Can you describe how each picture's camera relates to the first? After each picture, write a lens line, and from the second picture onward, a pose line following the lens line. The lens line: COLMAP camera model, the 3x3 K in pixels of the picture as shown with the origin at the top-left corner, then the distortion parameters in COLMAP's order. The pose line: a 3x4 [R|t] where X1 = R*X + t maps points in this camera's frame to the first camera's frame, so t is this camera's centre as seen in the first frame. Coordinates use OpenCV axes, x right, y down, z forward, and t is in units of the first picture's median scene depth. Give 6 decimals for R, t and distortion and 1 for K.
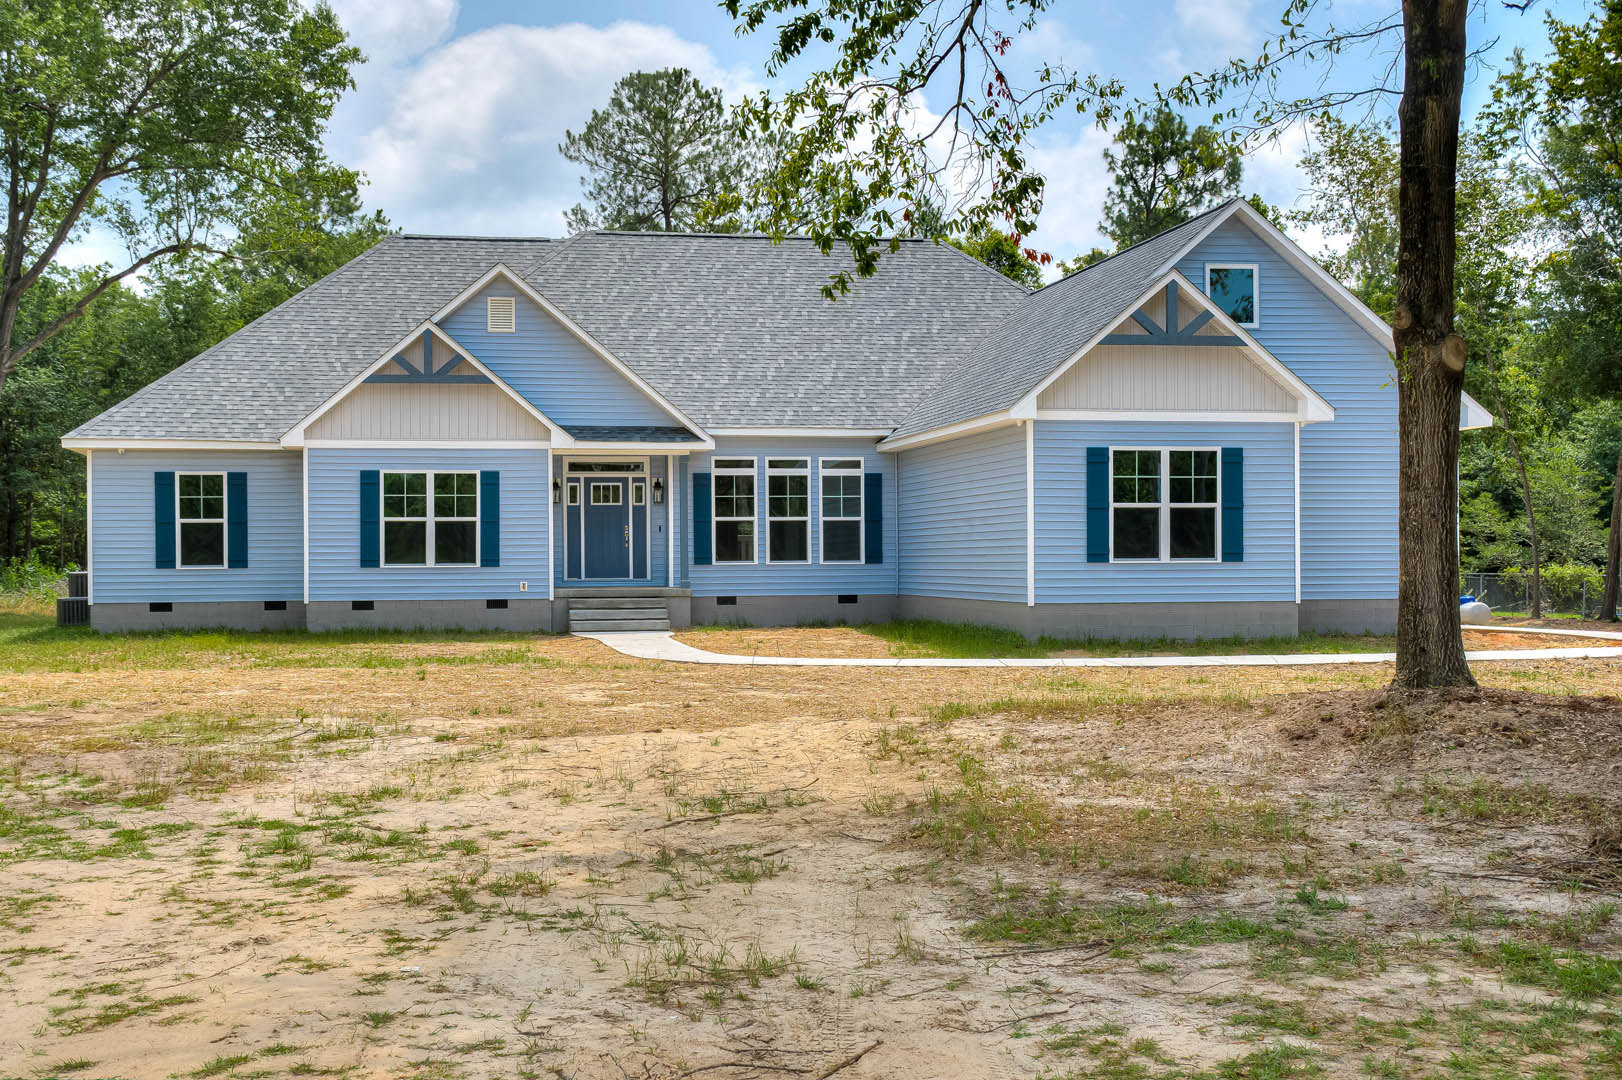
lens RADIAL K [[2231.9, 0, 810.5], [0, 2231.9, 537.8], [0, 0, 1]] dist [0.134488, 0.000000]
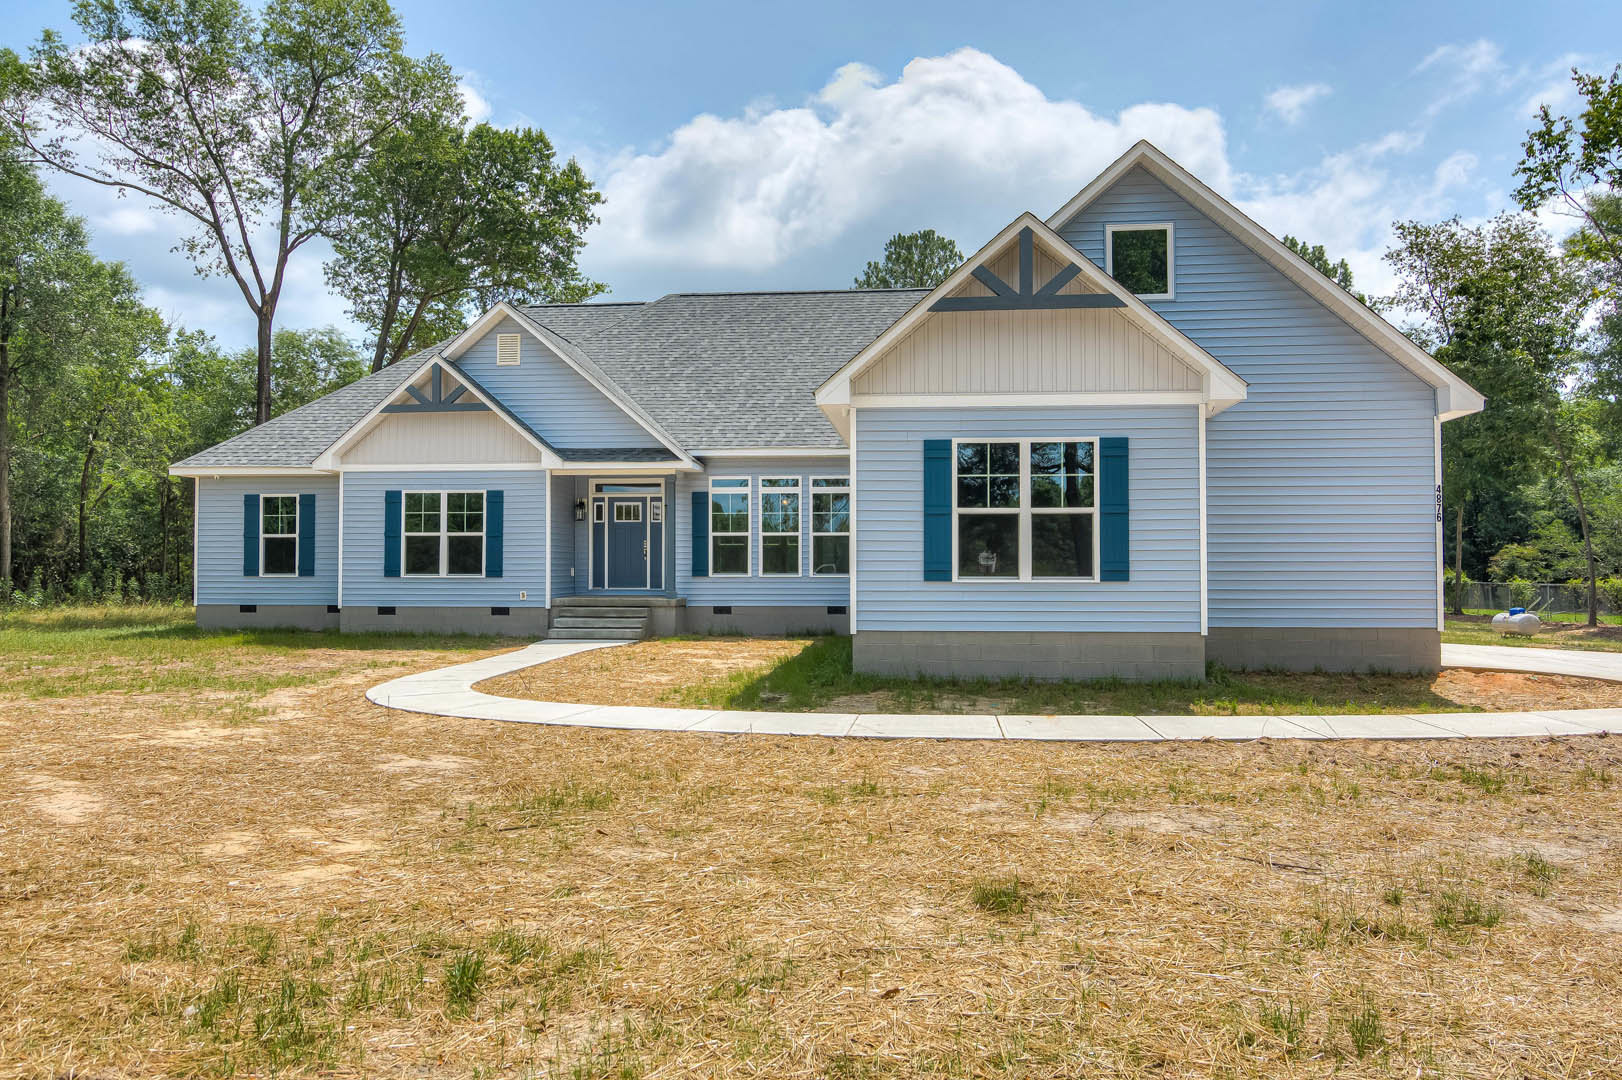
lens RADIAL K [[1201.0, 0, 810.3], [0, 1201.0, 524.7], [0, 0, 1]] dist [-0.010476, -0.019069]
pose [[0.959551, -0.004451, -0.281499, 0.172654], [-0.002523, 0.999699, -0.024406, 0.001125], [0.281523, 0.024129, 0.959251, 0.476176]]
